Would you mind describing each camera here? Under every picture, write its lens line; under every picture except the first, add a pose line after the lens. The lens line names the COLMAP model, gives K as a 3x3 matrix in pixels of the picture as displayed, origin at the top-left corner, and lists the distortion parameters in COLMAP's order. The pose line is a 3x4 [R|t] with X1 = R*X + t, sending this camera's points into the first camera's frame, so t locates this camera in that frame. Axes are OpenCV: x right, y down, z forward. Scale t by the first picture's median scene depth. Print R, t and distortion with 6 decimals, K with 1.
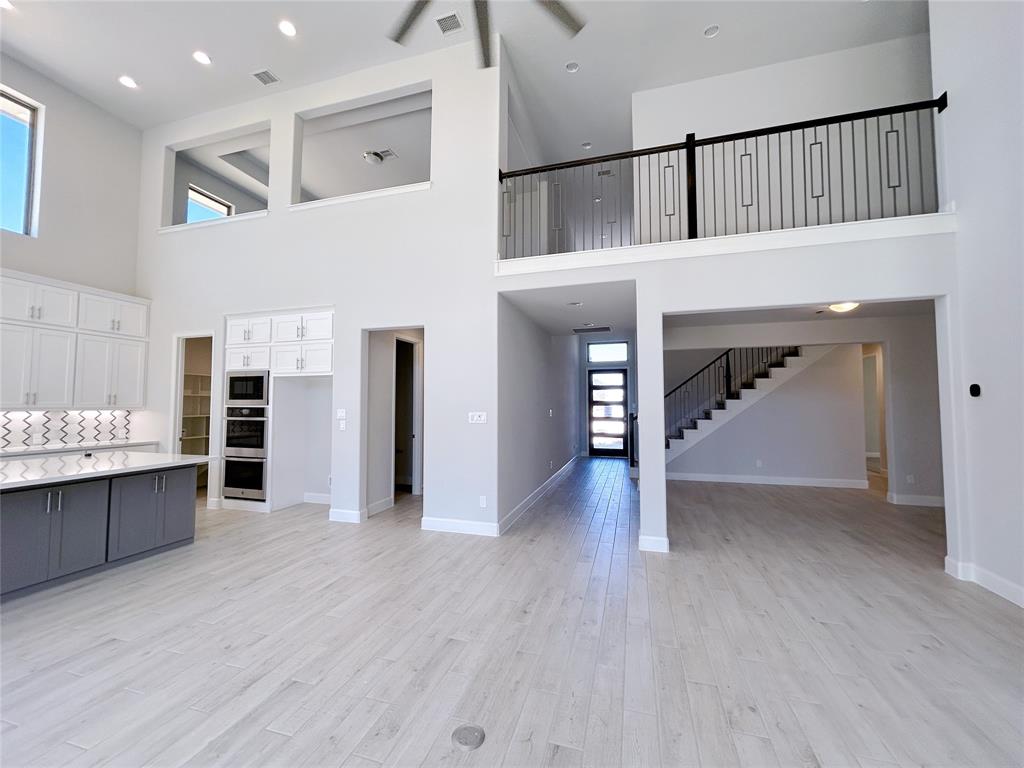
lens RADIAL K [[412.7, 0, 510.4], [0, 412.7, 384.2], [0, 0, 1]] dist [-0.001041, 0.001020]
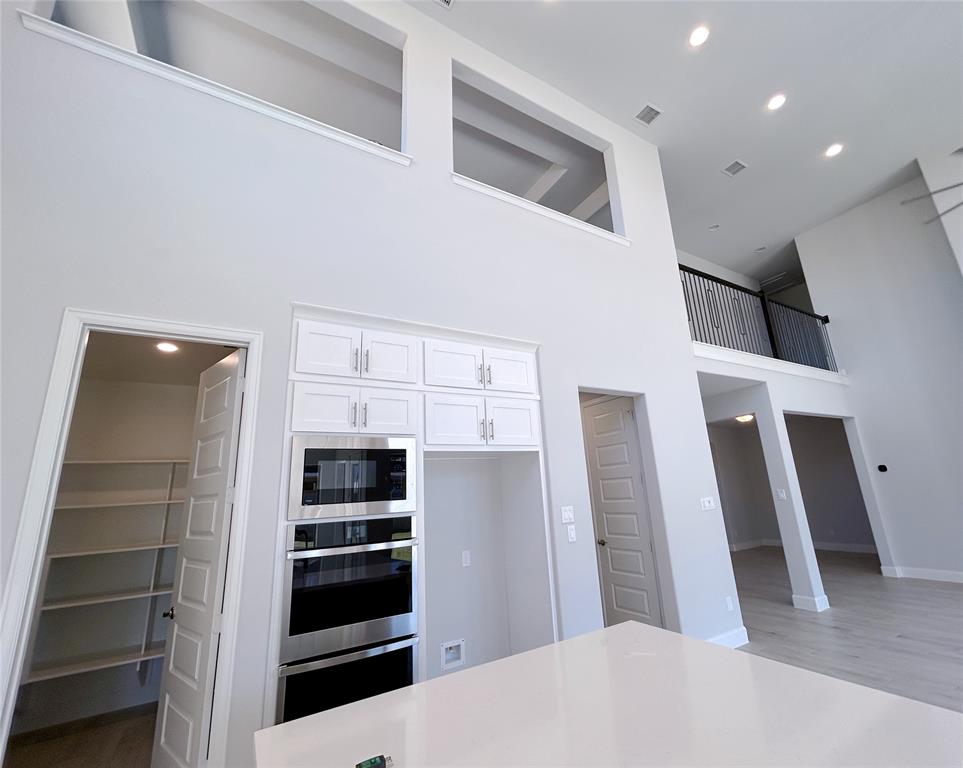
lens RADIAL K [[413.7, 0, 506.1], [0, 413.7, 383.5], [0, 0, 1]] dist [0.002532, 0.001479]
pose [[0.669376, 0.154396, 0.726704, -0.905592], [0.020791, 0.973890, -0.226064, 0.017949], [-0.742633, 0.166431, 0.648689, 0.596783]]
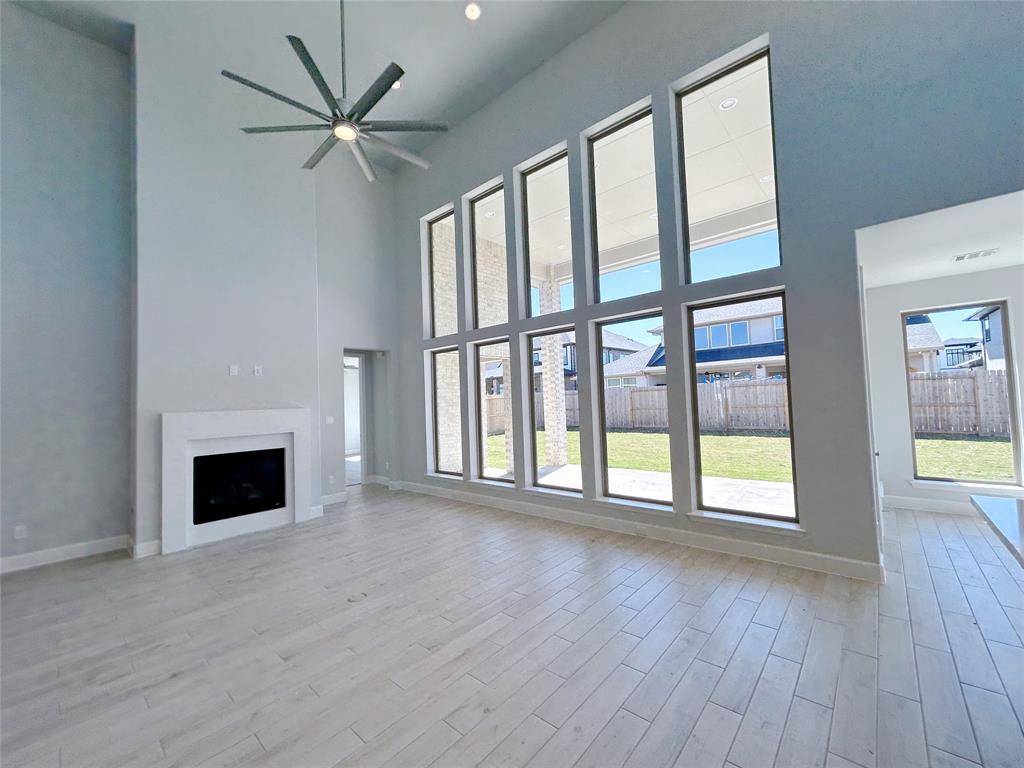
lens RADIAL K [[412.7, 0, 508.6], [0, 412.7, 387.7], [0, 0, 1]] dist [-0.001041, 0.001020]
pose [[-0.901348, 0.051137, 0.430066, -0.492279], [0.018042, 0.996576, -0.080685, 0.034085], [-0.432719, -0.064966, -0.899185, 0.779082]]
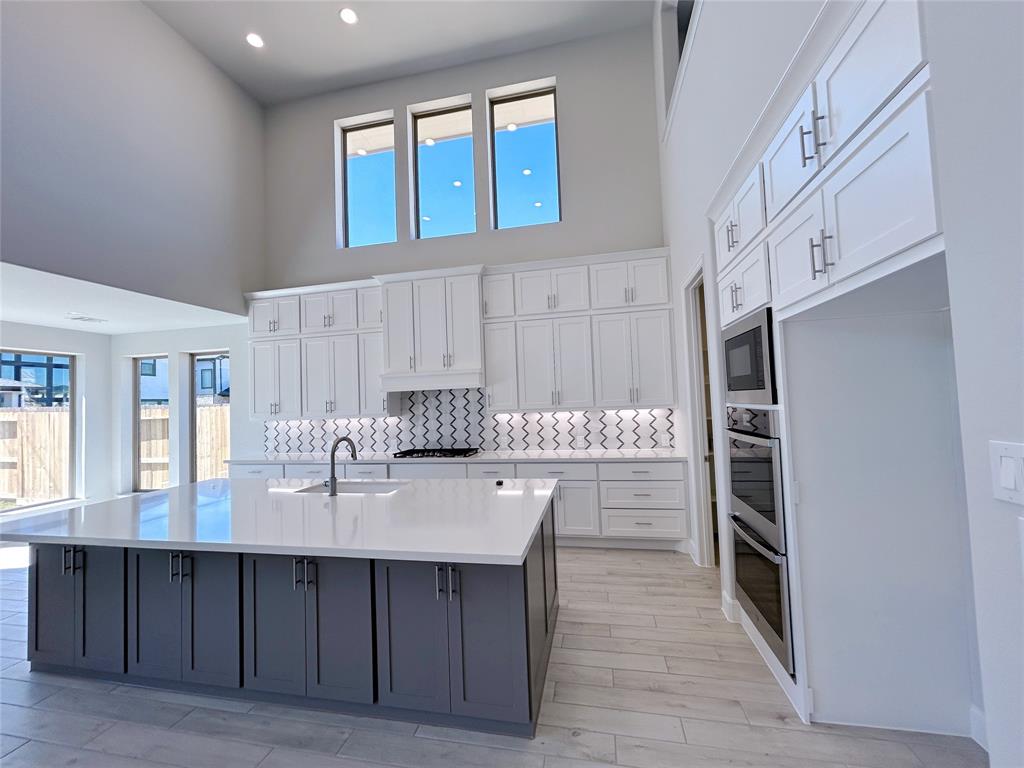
lens RADIAL K [[412.7, 0, 509.7], [0, 412.7, 383.4], [0, 0, 1]] dist [-0.001041, 0.001020]
pose [[0.080908, -0.046363, -0.995643, -0.257579], [0.088037, 0.995346, -0.039195, 0.027125], [0.992826, -0.084482, 0.084613, 0.759680]]
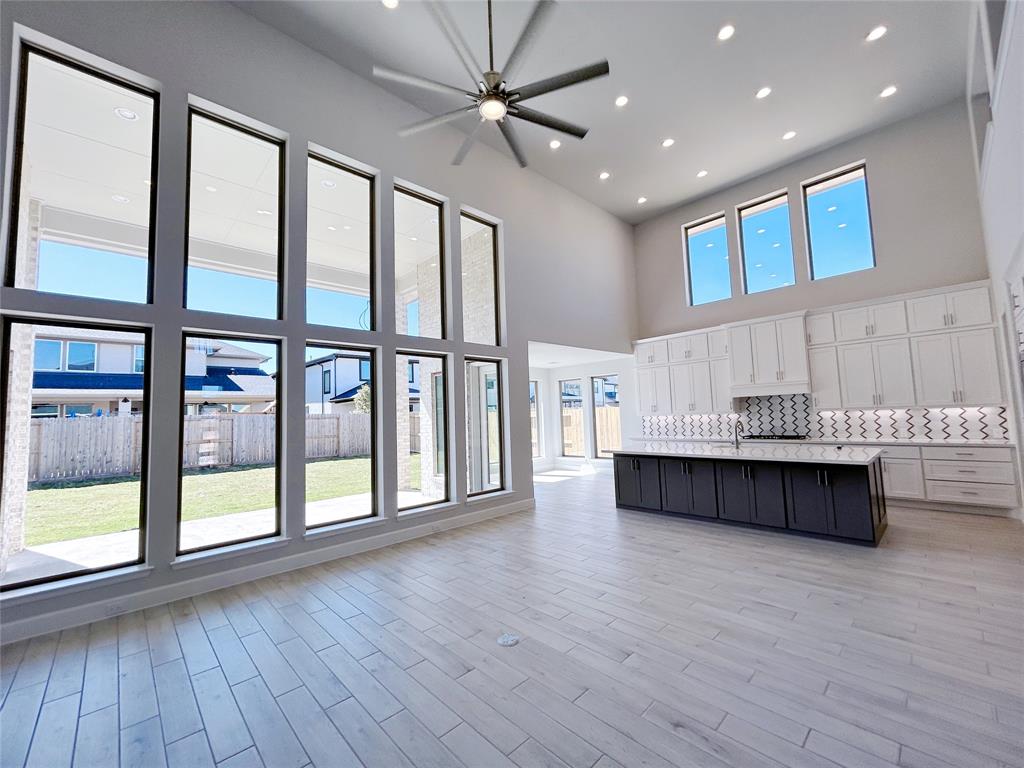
lens RADIAL K [[412.7, 0, 510.3], [0, 412.7, 384.8], [0, 0, 1]] dist [-0.001041, 0.001020]
pose [[-0.497443, -0.047009, -0.866222, 0.410792], [0.080403, 0.991734, -0.099993, 0.023746], [0.863763, -0.119388, -0.489551, 0.608663]]
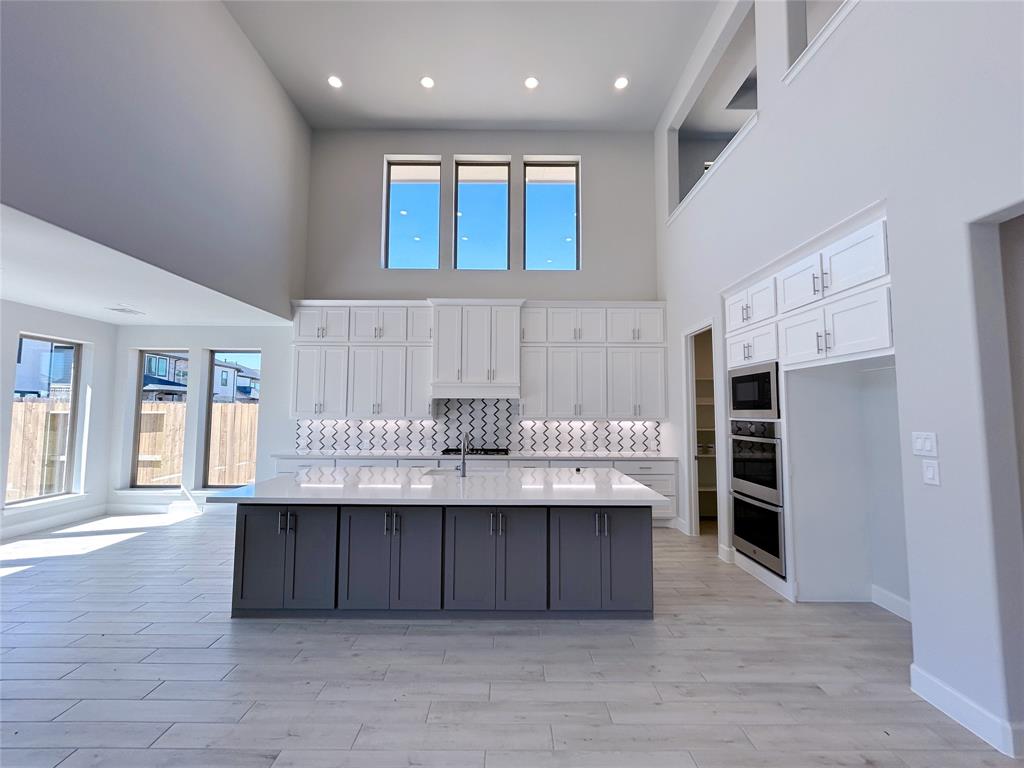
lens RADIAL K [[412.7, 0, 509.7], [0, 412.7, 384.0], [0, 0, 1]] dist [-0.001041, 0.001020]
pose [[0.288074, -0.063830, -0.955478, -0.121530], [0.043551, 0.997617, -0.053515, 0.015311], [0.956617, -0.026196, 0.290167, 0.455381]]
